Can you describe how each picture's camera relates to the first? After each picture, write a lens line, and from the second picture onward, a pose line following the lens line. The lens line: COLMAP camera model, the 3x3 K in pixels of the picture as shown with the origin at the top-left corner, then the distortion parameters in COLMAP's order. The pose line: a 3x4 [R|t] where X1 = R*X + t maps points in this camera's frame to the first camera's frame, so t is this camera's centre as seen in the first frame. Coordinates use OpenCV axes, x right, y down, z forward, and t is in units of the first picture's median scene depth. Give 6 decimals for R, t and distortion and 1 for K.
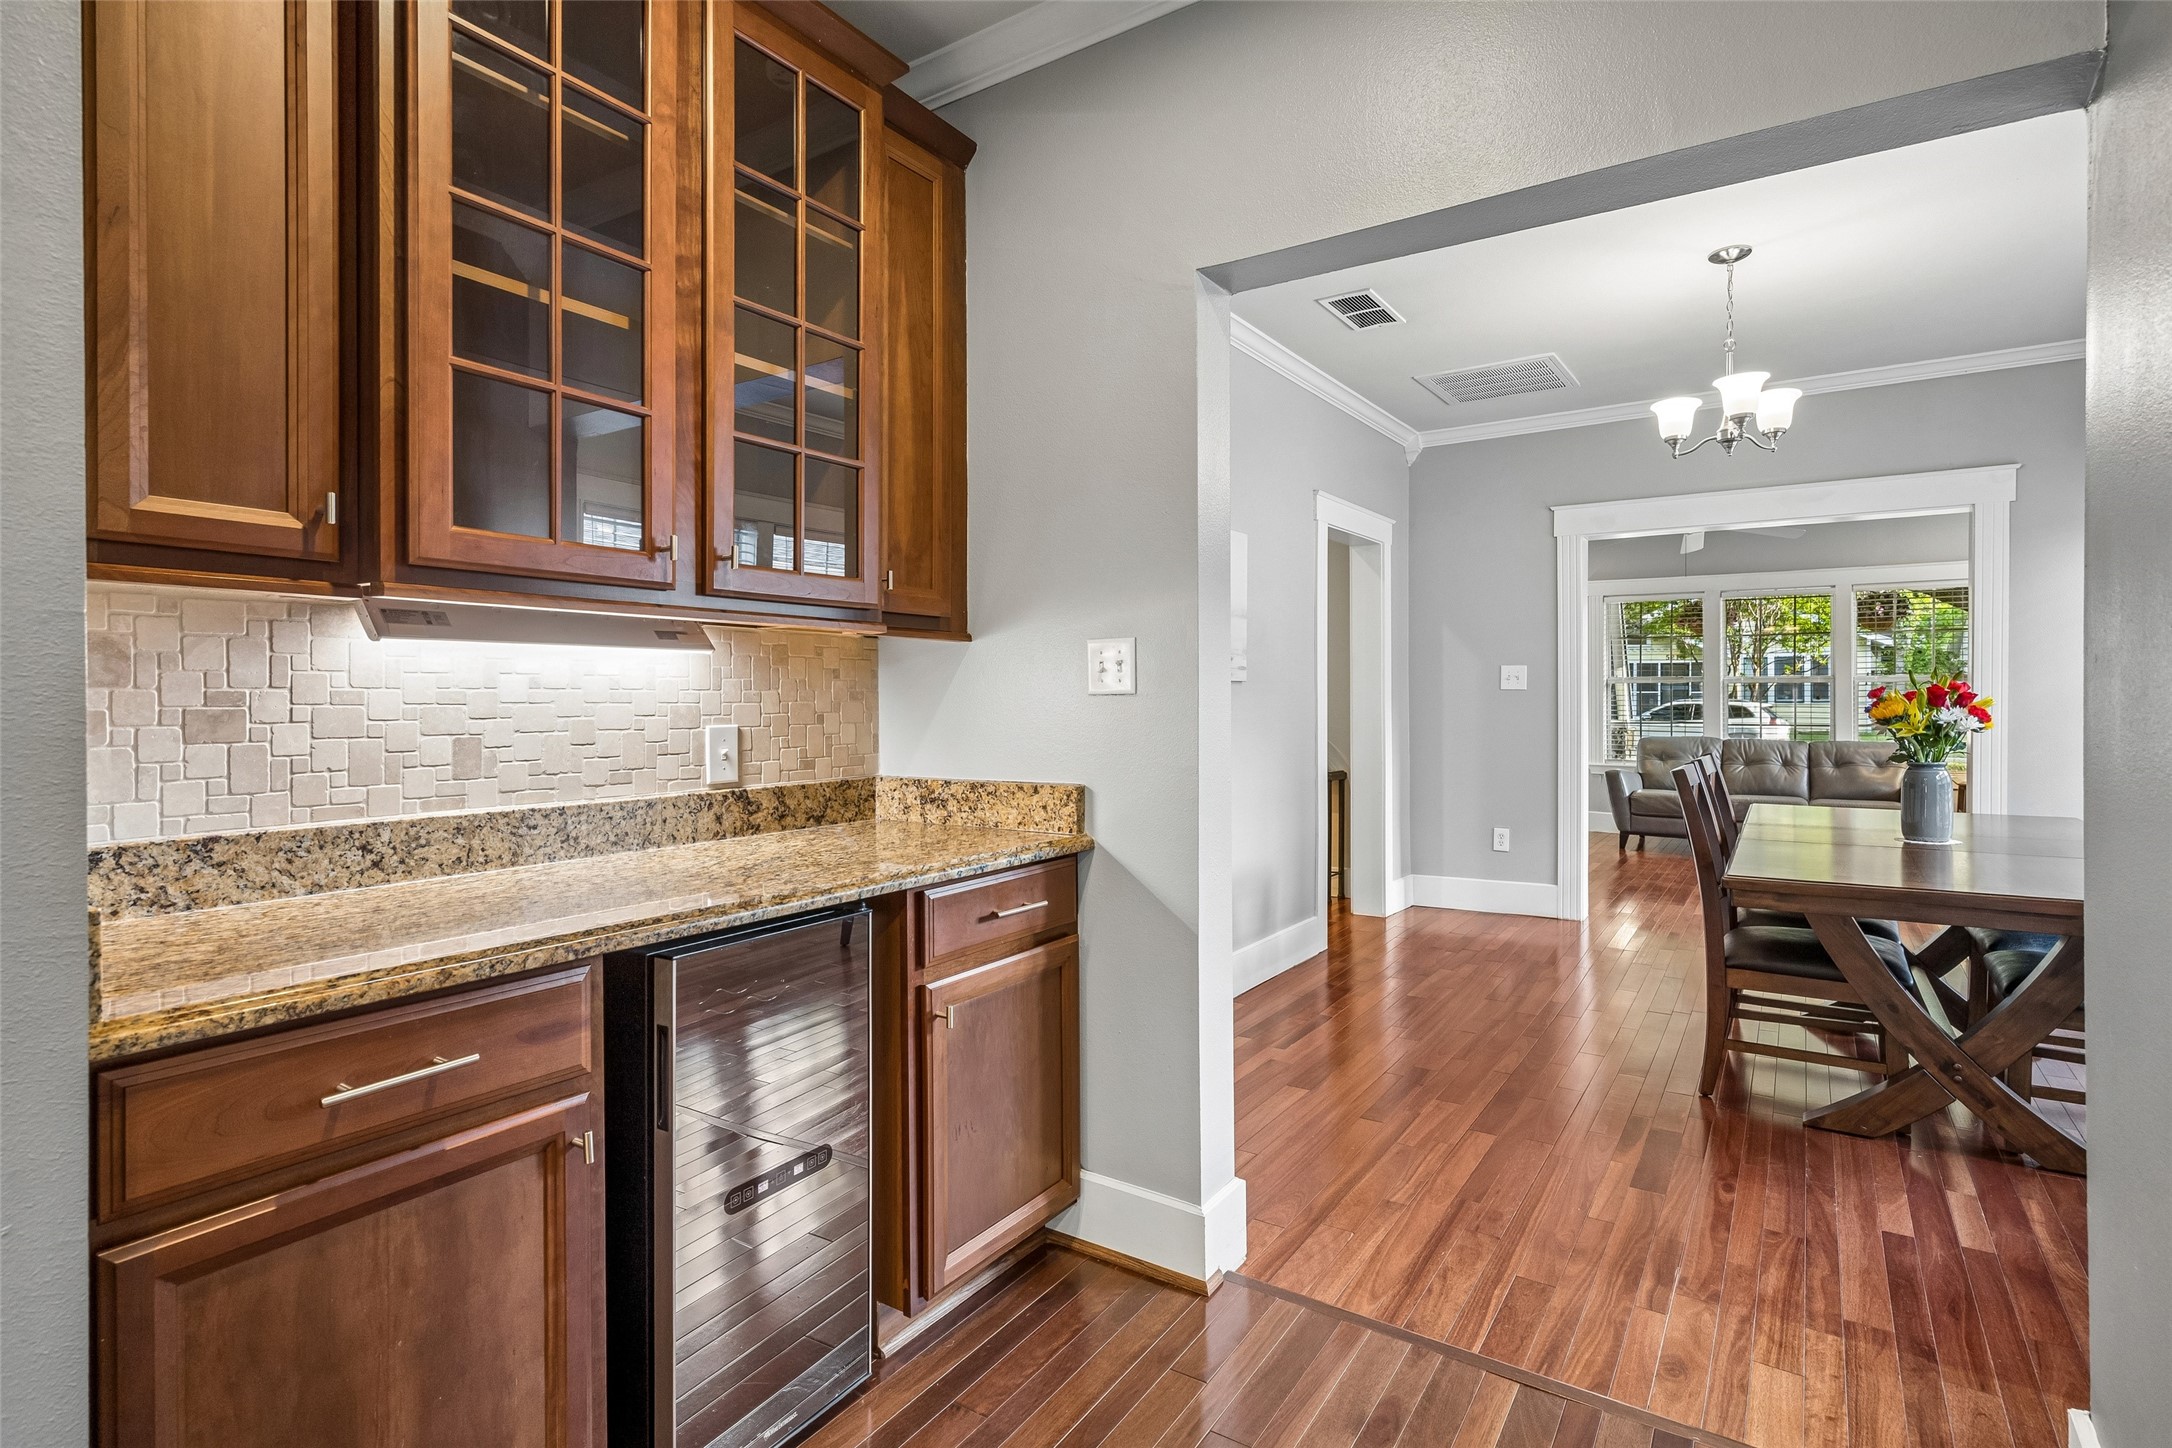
lens RADIAL K [[1072.7, 0, 1077.3], [0, 1072.7, 710.4], [0, 0, 1]] dist [-0.000540, -0.000052]
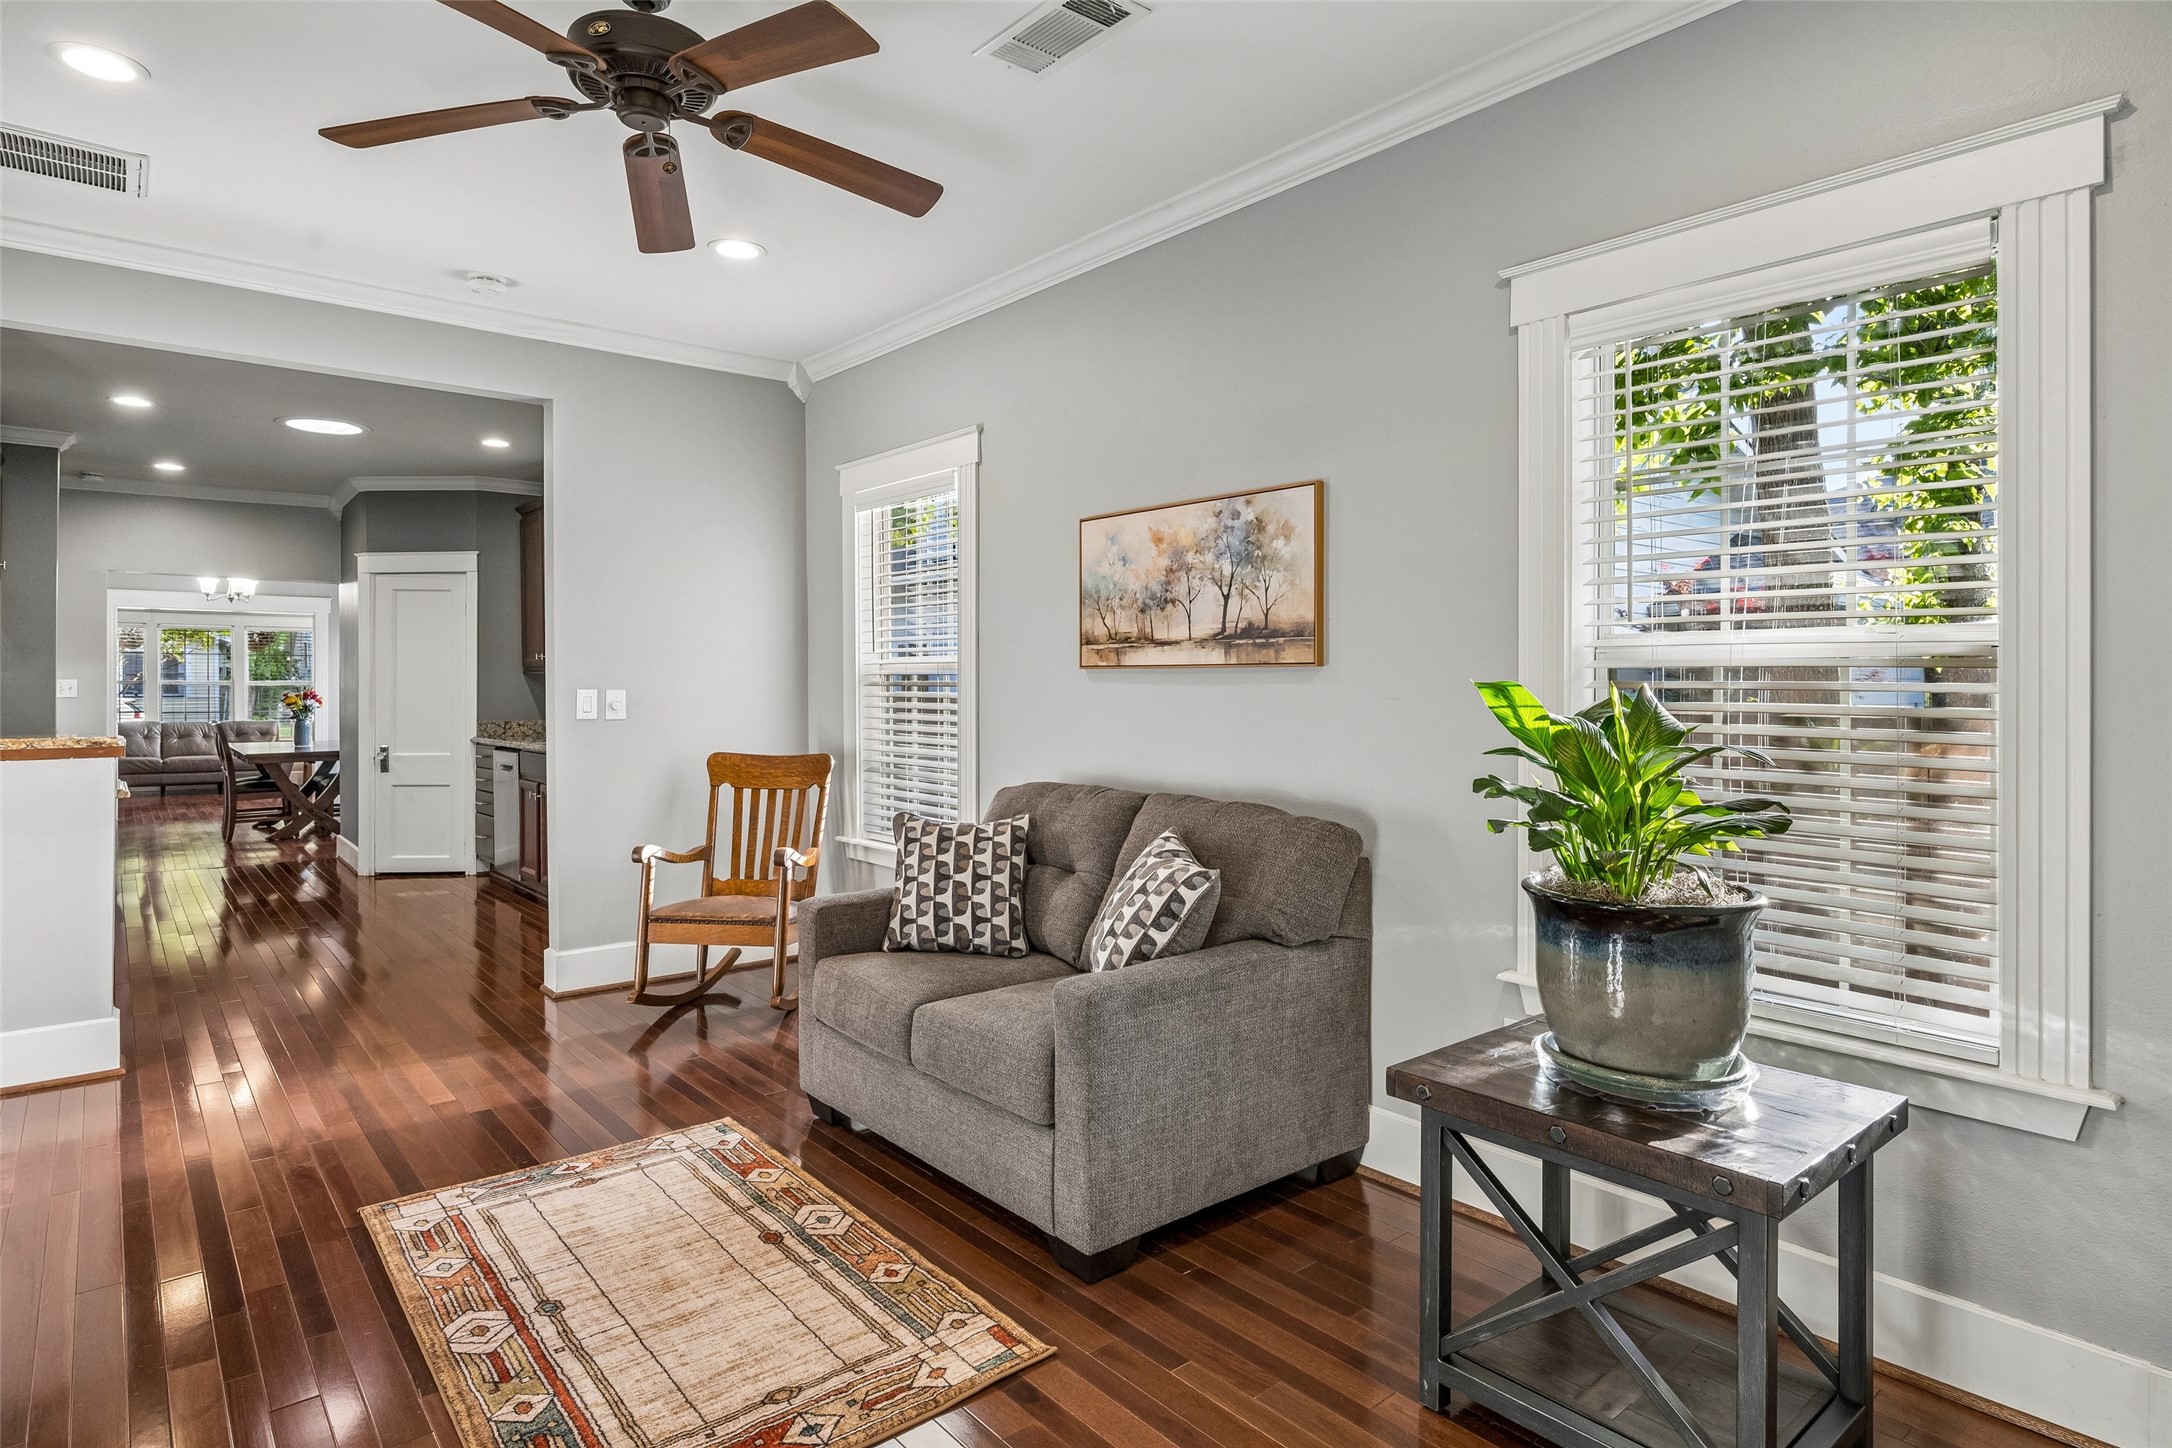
lens RADIAL K [[1159.6, 0, 1088.8], [0, 1159.6, 693.0], [0, 0, 1]] dist [-0.015000, -0.000207]
pose [[0.274629, -0.001713, 0.961549, -1.393503], [0.010858, 0.999940, -0.001320, 0.005422], [-0.961489, 0.010803, 0.274631, -1.636816]]
